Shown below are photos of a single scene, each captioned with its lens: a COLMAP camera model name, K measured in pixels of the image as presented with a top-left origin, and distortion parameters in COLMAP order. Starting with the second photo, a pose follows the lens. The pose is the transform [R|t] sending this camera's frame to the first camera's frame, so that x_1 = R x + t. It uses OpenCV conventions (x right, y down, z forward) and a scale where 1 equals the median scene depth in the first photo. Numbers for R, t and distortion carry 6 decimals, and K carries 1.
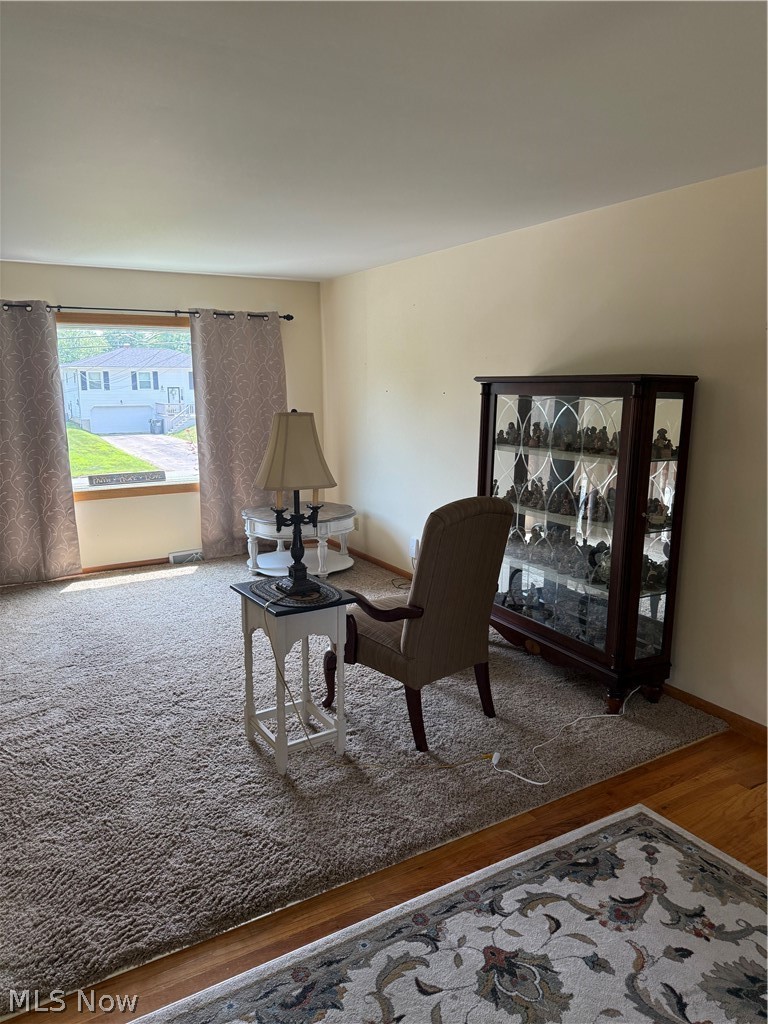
lens RADIAL K [[714.3, 0, 384.0], [0, 714.3, 512.0], [0, 0, 1]] dist [0.113290, -0.194837]
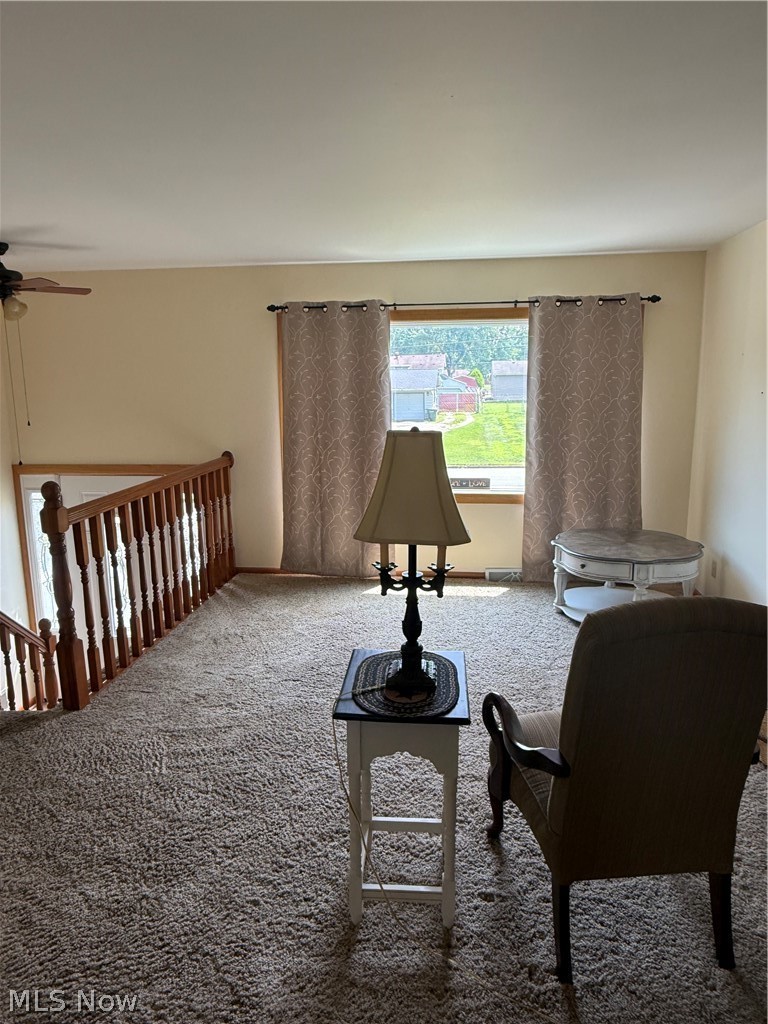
lens RADIAL K [[709.0, 0, 384.0], [0, 709.0, 512.0], [0, 0, 1]] dist [-0.004310, 0.003347]
pose [[0.795502, 0.112131, -0.595486, 0.137329], [-0.104326, 0.993399, 0.047691, -0.046900], [0.596903, 0.024186, 0.801949, 0.221074]]
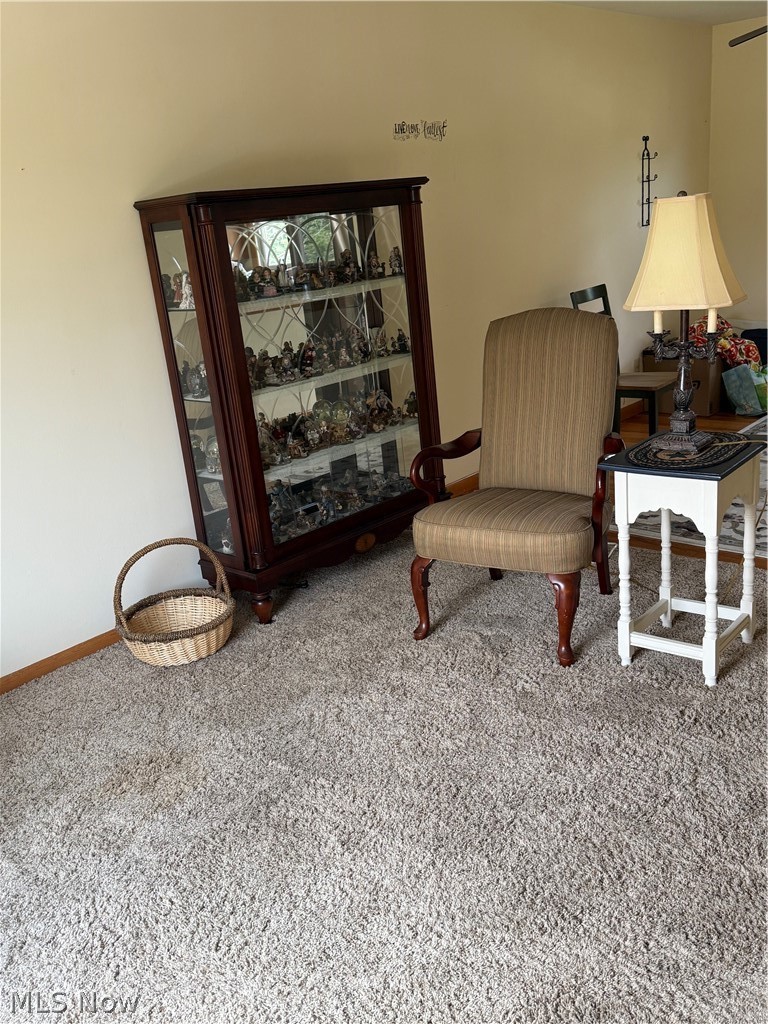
lens RADIAL K [[969.1, 0, 384.0], [0, 969.1, 512.0], [0, 0, 1]] dist [-0.116858, -0.000886]
pose [[-0.339235, -0.266710, 0.902100, -0.498217], [0.245133, 0.900771, 0.358500, -0.136025], [-0.908201, 0.342750, -0.240194, 0.785462]]
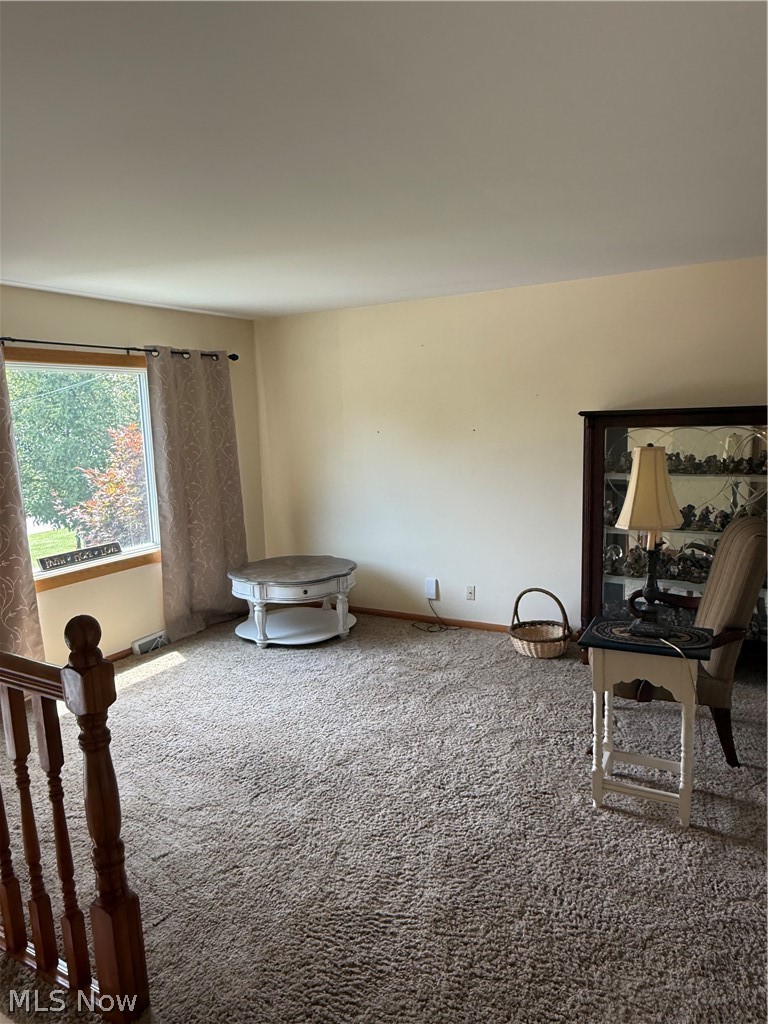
lens RADIAL K [[693.4, 0, 384.0], [0, 693.4, 512.0], [0, 0, 1]] dist [-0.002505, 0.001321]
pose [[0.867776, -0.092996, 0.488176, -0.458706], [0.121277, 0.992263, -0.026557, -0.036150], [-0.481930, 0.082250, 0.872341, 0.189022]]
